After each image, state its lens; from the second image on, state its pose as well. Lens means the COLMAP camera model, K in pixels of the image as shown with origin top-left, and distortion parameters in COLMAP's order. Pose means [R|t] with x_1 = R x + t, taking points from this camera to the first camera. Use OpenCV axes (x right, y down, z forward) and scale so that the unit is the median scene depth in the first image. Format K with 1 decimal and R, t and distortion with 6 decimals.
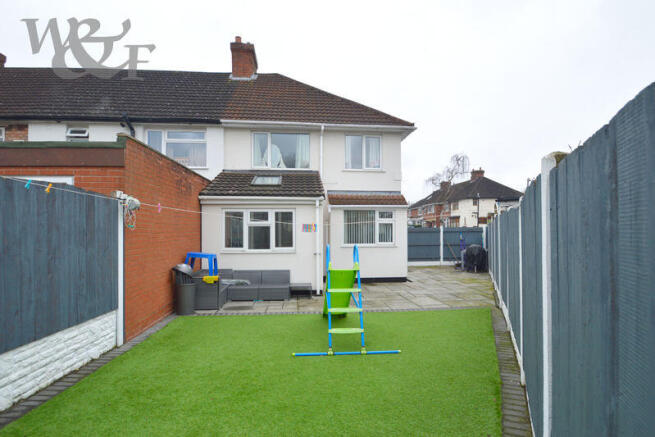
lens RADIAL K [[335.9, 0, 328.9], [0, 335.9, 222.9], [0, 0, 1]] dist [-0.001975, -0.000253]
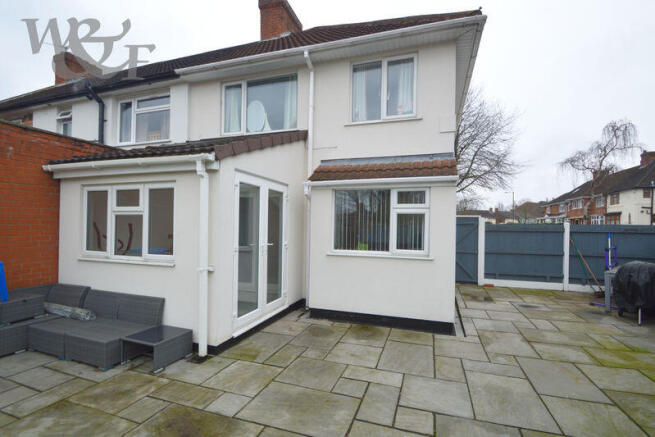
lens RADIAL K [[299.3, 0, 329.0], [0, 299.3, 224.5], [0, 0, 1]] dist [0.005560, -0.013109]
pose [[0.916649, 0.013807, -0.399454, 0.231547], [-0.007942, 0.999835, 0.016335, 0.011256], [0.399614, -0.011801, 0.916607, 0.512400]]
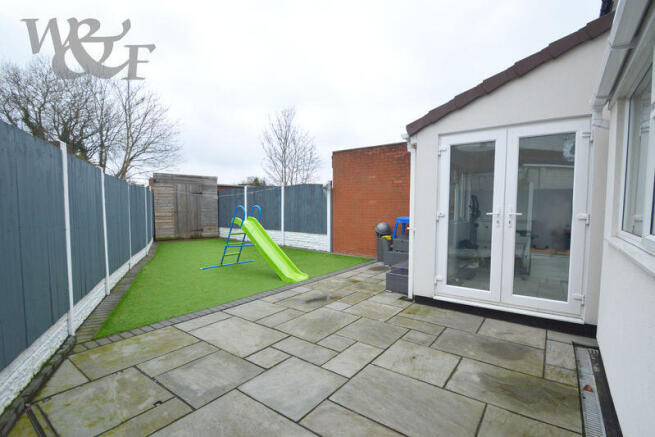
lens RADIAL K [[307.7, 0, 332.1], [0, 307.7, 223.0], [0, 0, 1]] dist [-0.005753, -0.009374]
pose [[-0.648973, 0.038429, -0.759840, 0.323443], [0.014230, 0.999162, 0.038379, 0.034375], [0.760679, 0.014094, -0.648976, 0.832493]]
